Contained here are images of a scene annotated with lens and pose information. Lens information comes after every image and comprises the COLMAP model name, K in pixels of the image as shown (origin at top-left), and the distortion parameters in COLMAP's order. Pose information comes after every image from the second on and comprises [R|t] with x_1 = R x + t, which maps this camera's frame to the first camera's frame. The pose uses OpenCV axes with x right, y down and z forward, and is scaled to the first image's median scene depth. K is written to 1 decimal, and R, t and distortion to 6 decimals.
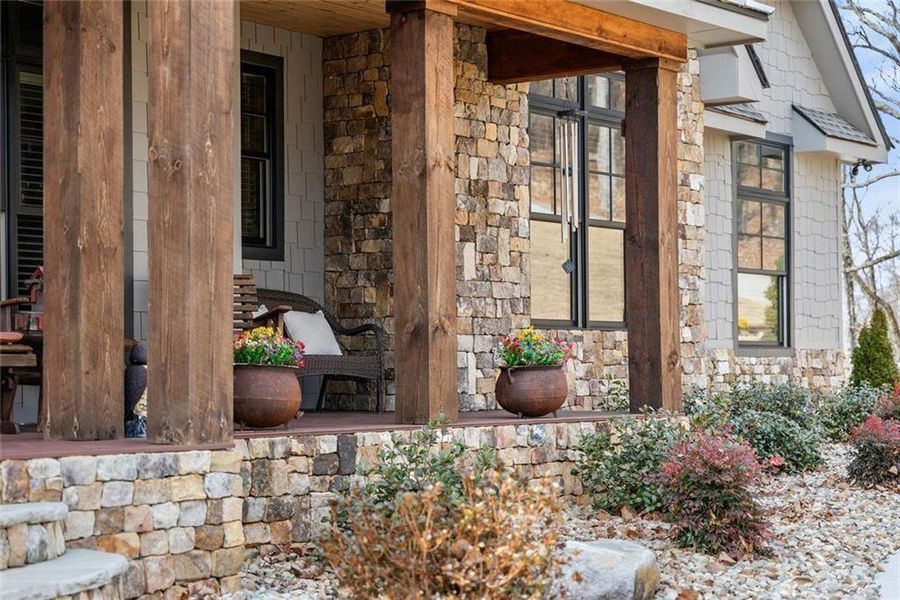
lens RADIAL K [[1758.3, 0, 448.7], [0, 1758.3, 303.2], [0, 0, 1]] dist [0.024685, 0.000000]
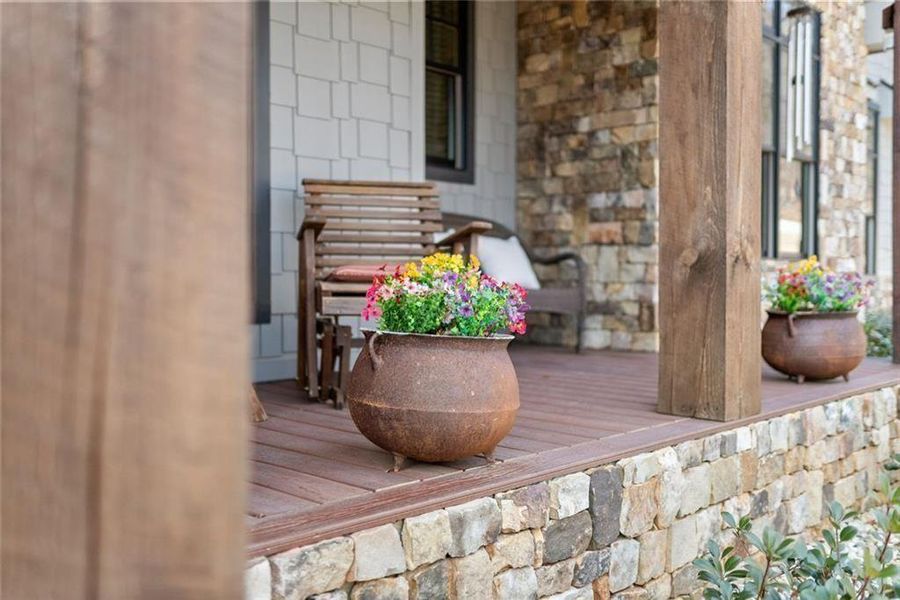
lens RADIAL K [[895.4, 0, 447.4], [0, 895.4, 299.1], [0, 0, 1]] dist [0.015714, 0.000000]
pose [[0.993197, 0.014124, -0.115587, -0.063593], [-0.006971, 0.998049, 0.062052, 0.009001], [0.116238, -0.060824, 0.991357, 0.635624]]
